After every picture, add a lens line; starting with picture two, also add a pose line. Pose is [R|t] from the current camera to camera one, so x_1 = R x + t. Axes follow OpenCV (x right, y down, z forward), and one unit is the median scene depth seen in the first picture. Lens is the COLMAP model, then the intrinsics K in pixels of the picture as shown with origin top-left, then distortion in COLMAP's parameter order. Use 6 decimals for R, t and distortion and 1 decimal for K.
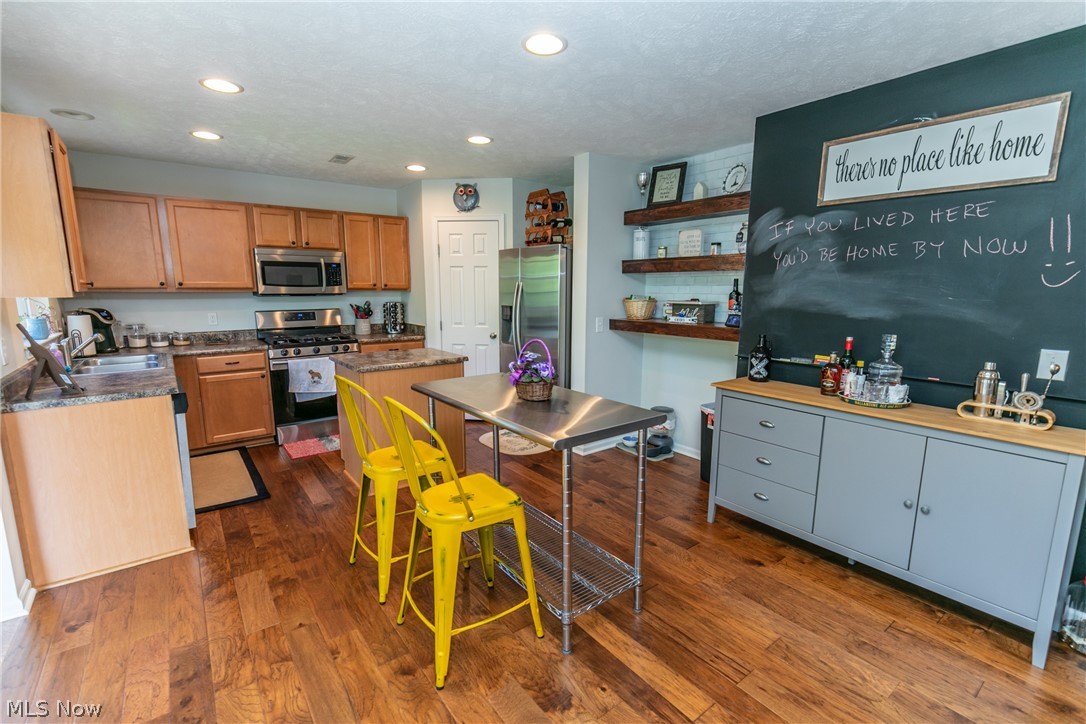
lens RADIAL K [[488.4, 0, 543.3], [0, 488.4, 369.4], [0, 0, 1]] dist [0.012782, 0.000316]
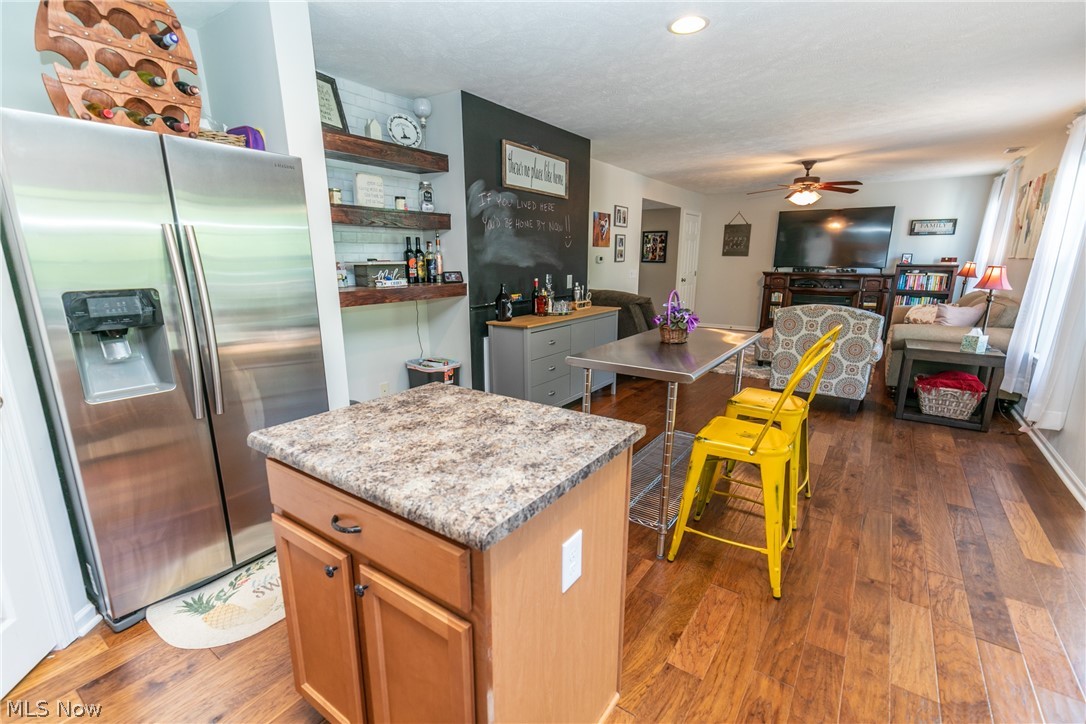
lens RADIAL K [[488.4, 0, 543.3], [0, 488.4, 369.4], [0, 0, 1]] dist [0.012782, 0.000316]
pose [[-0.308879, -0.222561, 0.924694, -0.622343], [0.158518, 0.946590, 0.280782, -0.155511], [-0.937798, 0.233309, -0.257102, 0.993371]]
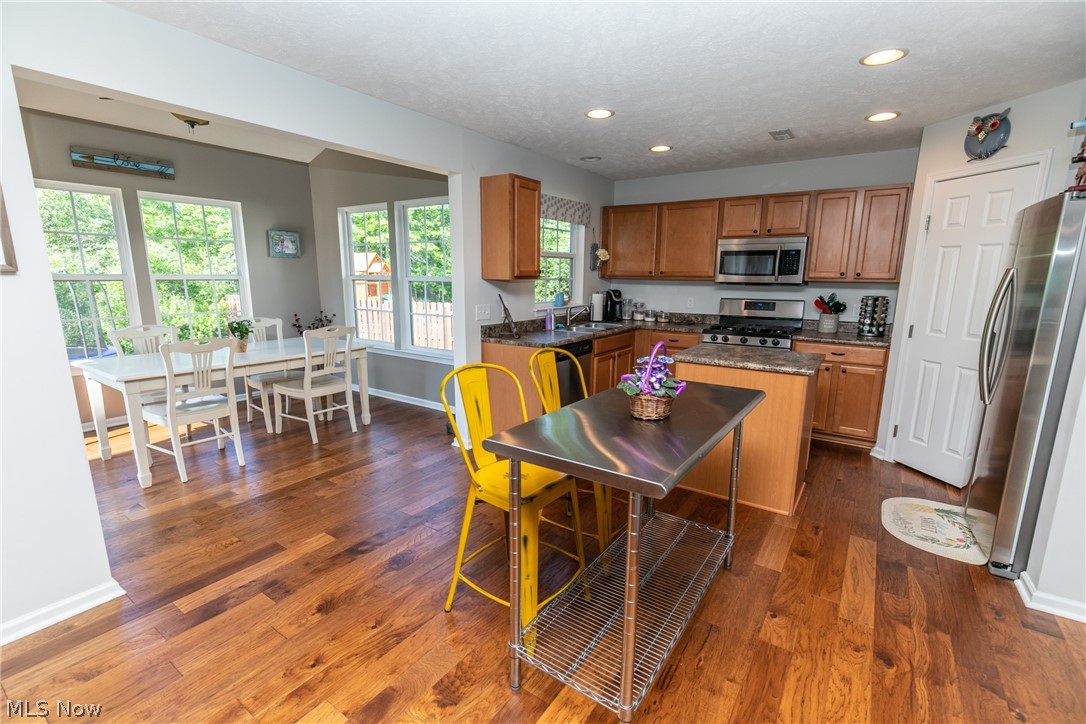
lens RADIAL K [[488.4, 0, 543.3], [0, 488.4, 369.4], [0, 0, 1]] dist [0.012782, 0.000316]
pose [[0.309605, 0.186330, -0.932430, 0.405582], [-0.168888, 0.975796, 0.138918, -0.060375], [0.935747, 0.114466, 0.333580, 0.354435]]
